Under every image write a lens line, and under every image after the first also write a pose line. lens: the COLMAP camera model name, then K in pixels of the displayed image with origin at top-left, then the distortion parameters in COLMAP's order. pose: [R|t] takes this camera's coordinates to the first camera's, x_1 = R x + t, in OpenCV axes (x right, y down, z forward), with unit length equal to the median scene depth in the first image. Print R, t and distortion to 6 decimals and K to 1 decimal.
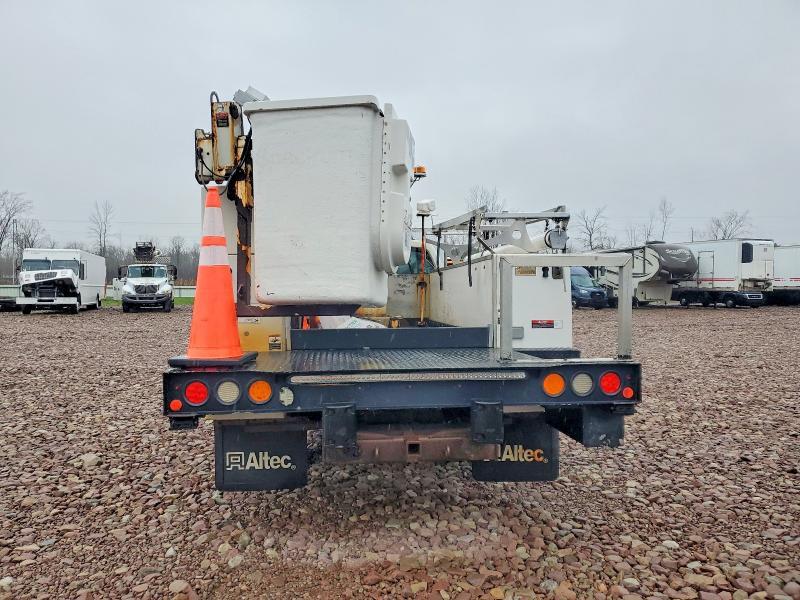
lens RADIAL K [[621.8, 0, 400.0], [0, 621.8, 300.0], [0, 0, 1]] dist [0.031282, -0.004978]
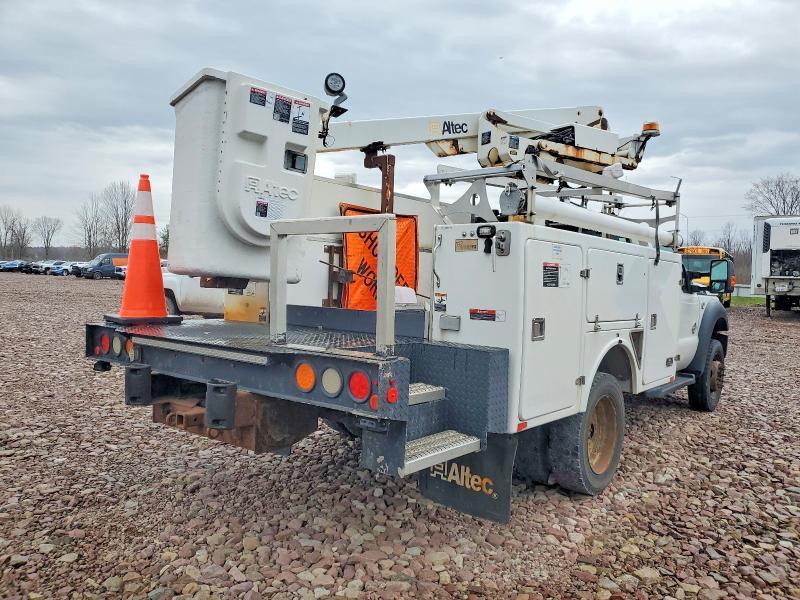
lens RADIAL K [[621.8, 0, 400.0], [0, 621.8, 300.0], [0, 0, 1]] dist [0.031282, -0.004978]
pose [[0.709593, 0.048469, -0.702943, 0.691157], [-0.043443, 0.998743, 0.025011, 0.006055], [0.703271, 0.012790, 0.710806, 0.386143]]
